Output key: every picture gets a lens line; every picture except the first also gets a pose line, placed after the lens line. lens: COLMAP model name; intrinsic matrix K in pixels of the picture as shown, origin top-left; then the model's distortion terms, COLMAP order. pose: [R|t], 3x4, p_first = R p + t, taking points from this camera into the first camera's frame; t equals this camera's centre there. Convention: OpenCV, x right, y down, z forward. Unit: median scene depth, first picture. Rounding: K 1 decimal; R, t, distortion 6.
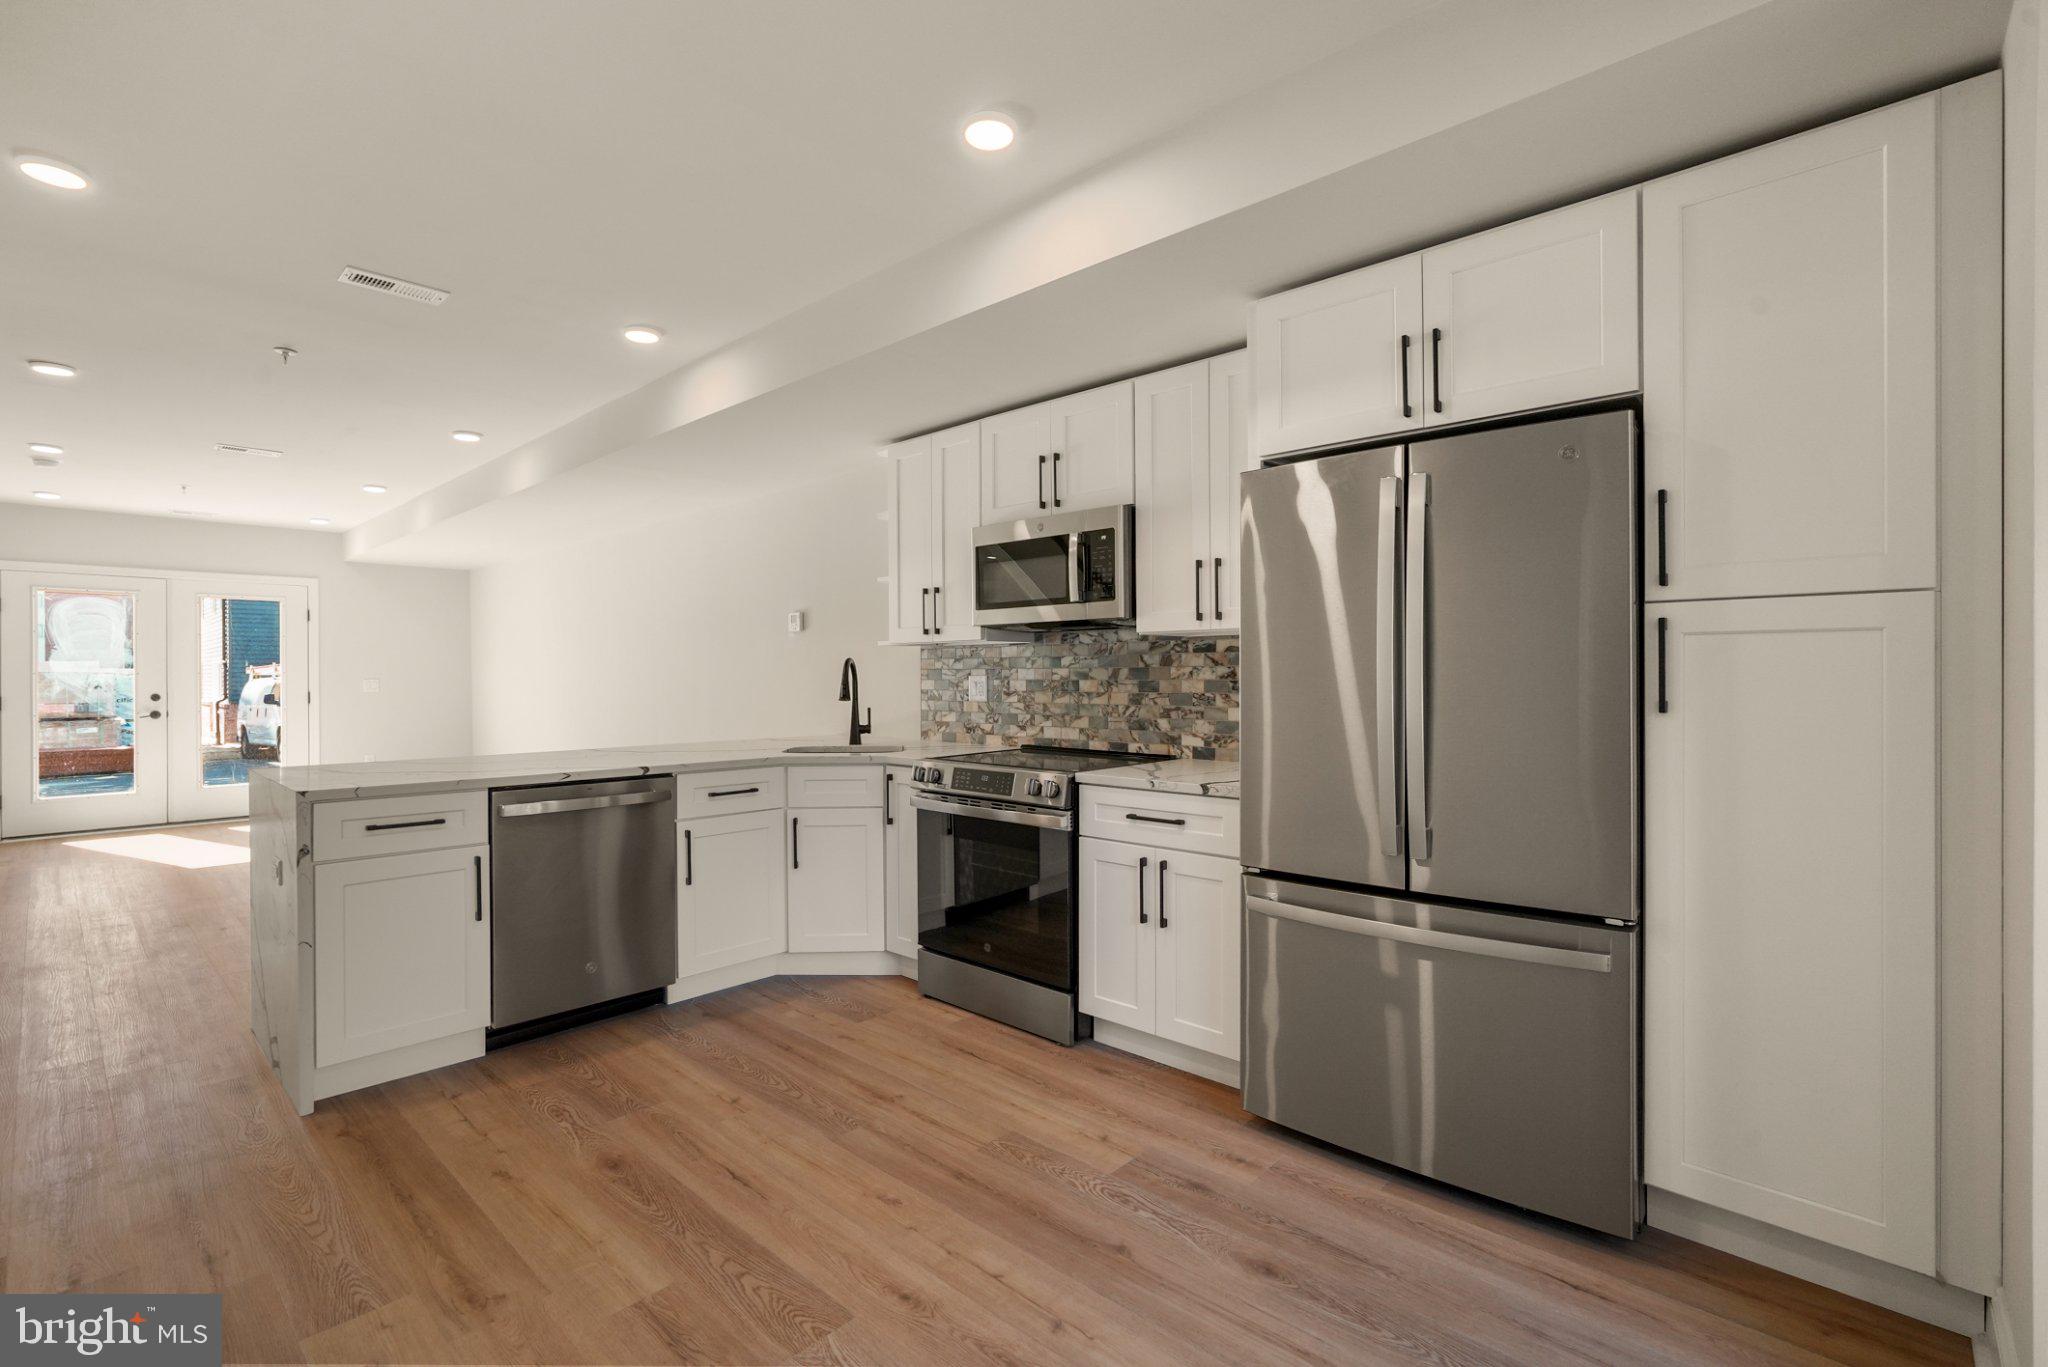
lens RADIAL K [[912.3, 0, 1021.0], [0, 912.3, 698.4], [0, 0, 1]] dist [-0.013213, 0.000698]
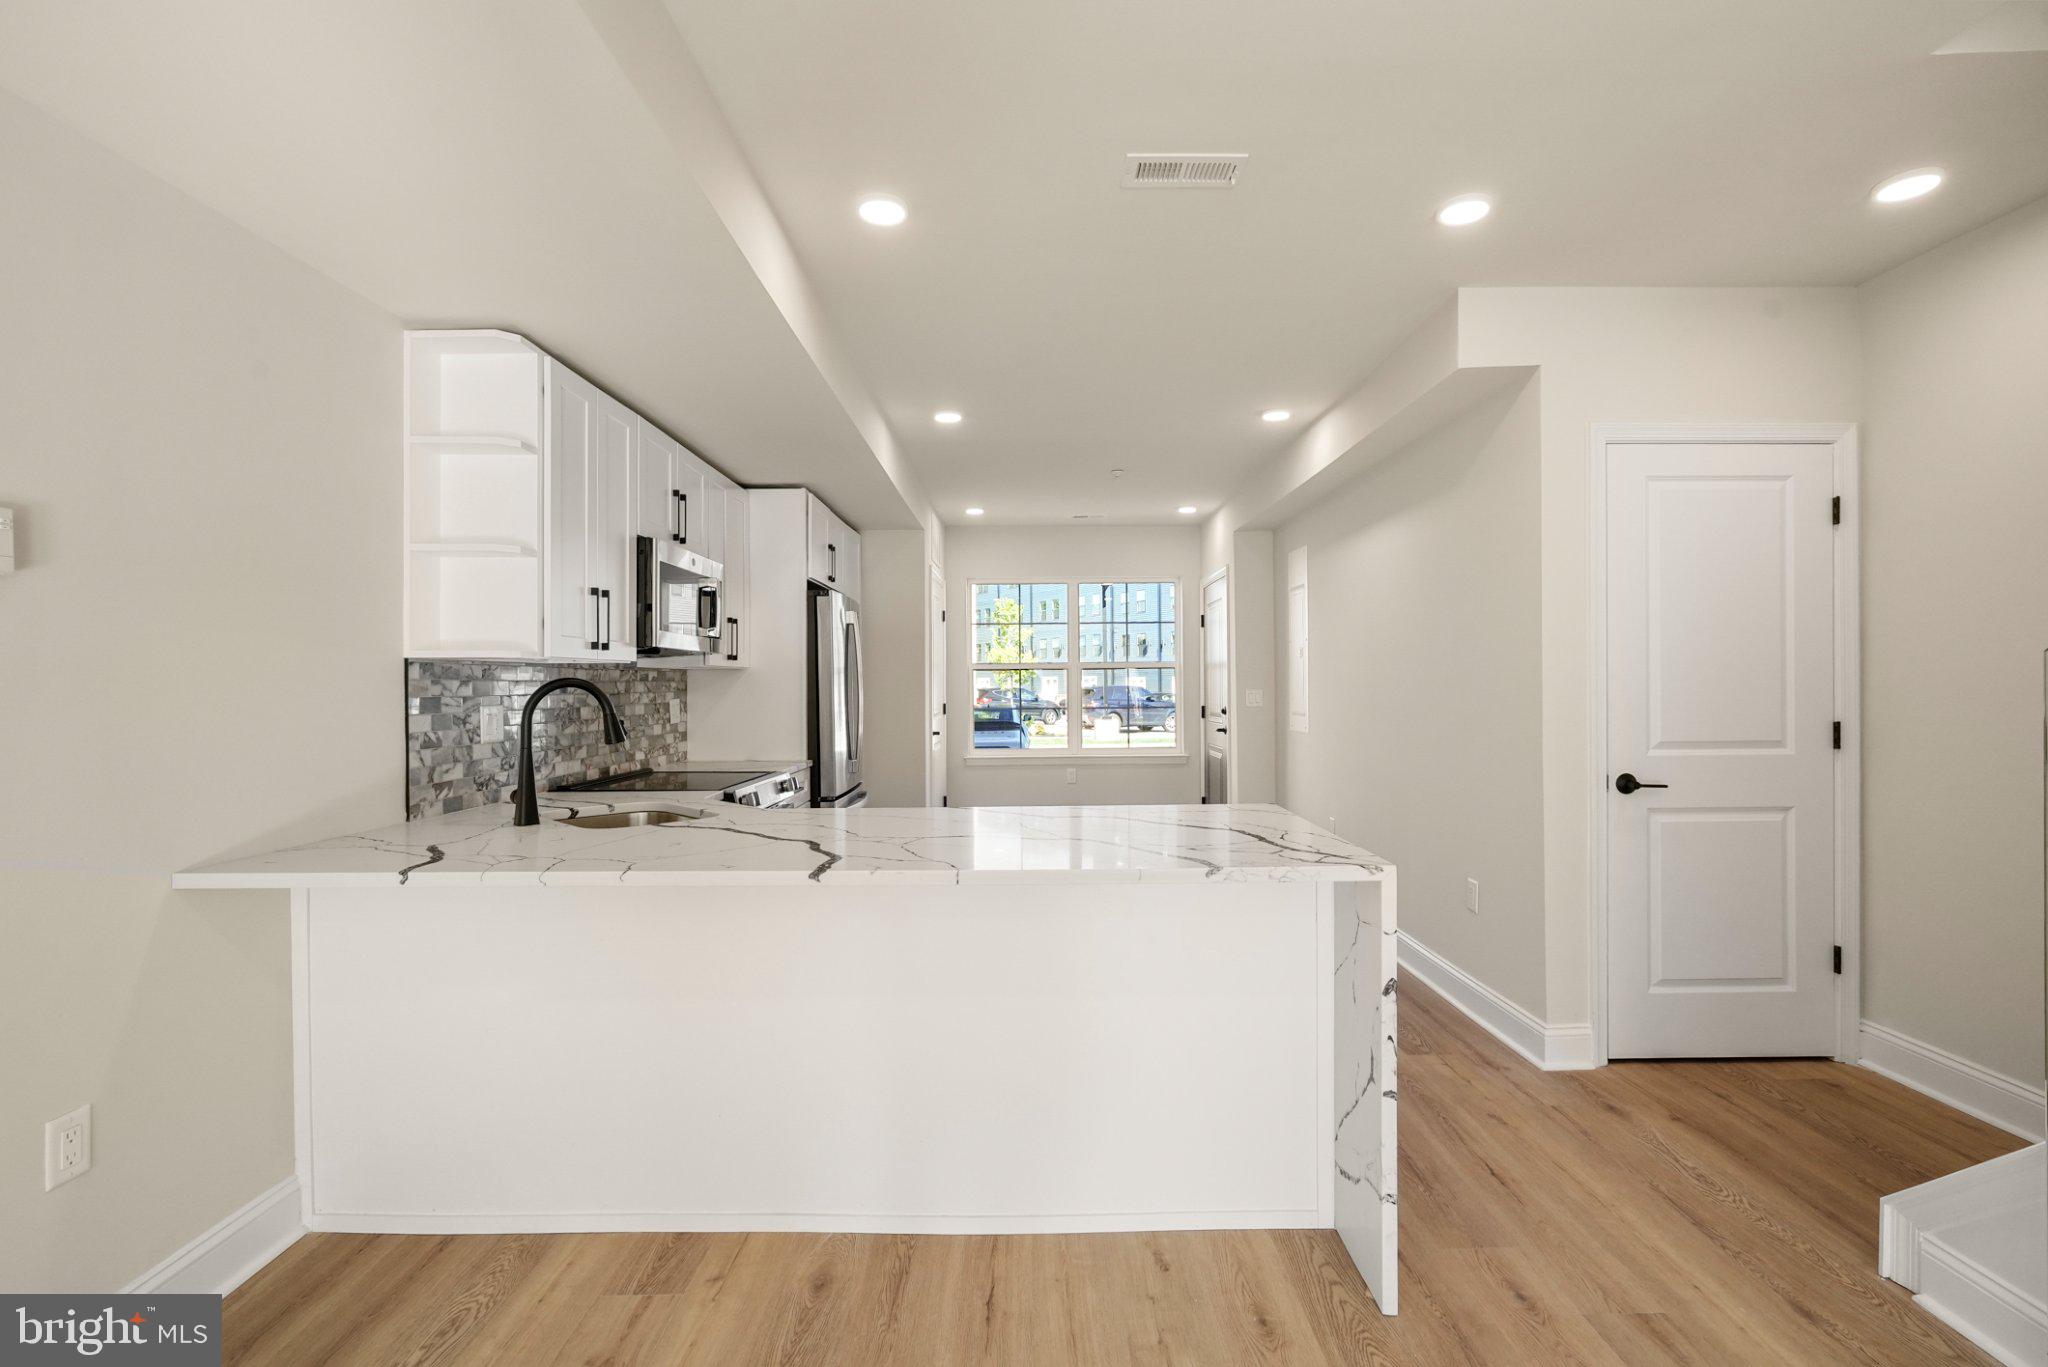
lens RADIAL K [[923.2, 0, 1028.6], [0, 923.2, 686.2], [0, 0, 1]] dist [-0.021129, 0.010559]
pose [[-0.677715, 0.008048, 0.735280, -0.985420], [0.030153, 0.999403, 0.016853, -0.045633], [-0.734706, 0.033592, -0.677553, 1.372508]]
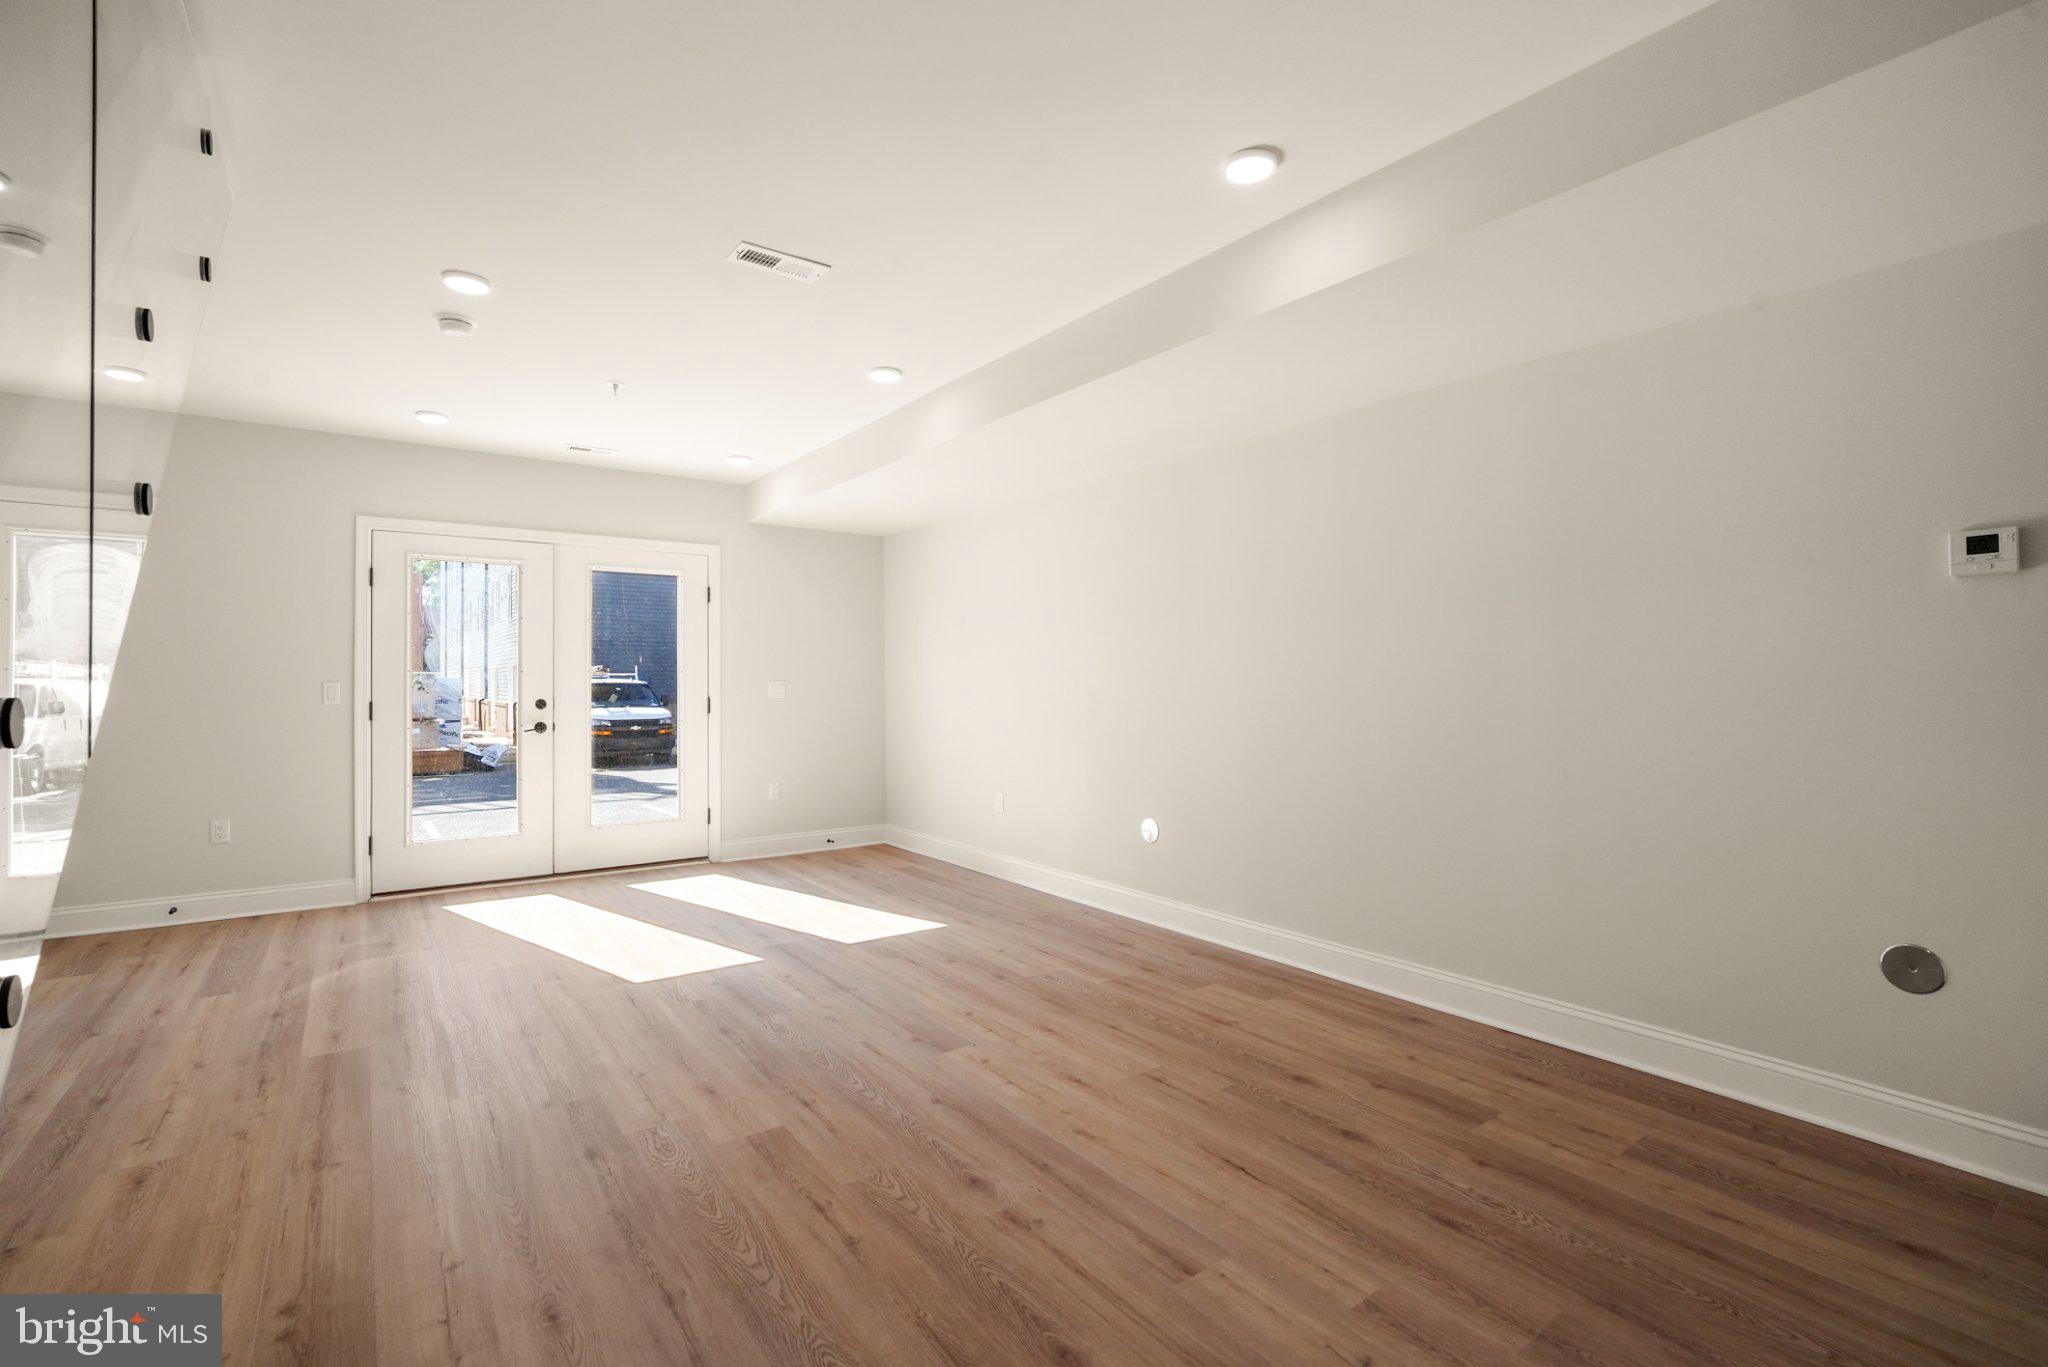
lens RADIAL K [[923.2, 0, 1028.6], [0, 923.2, 686.2], [0, 0, 1]] dist [-0.021129, 0.010559]
pose [[0.981104, 0.004007, -0.193441, -0.875436], [-0.007456, 0.999826, -0.017104, -0.012017], [0.193339, 0.018223, 0.980963, 0.704217]]
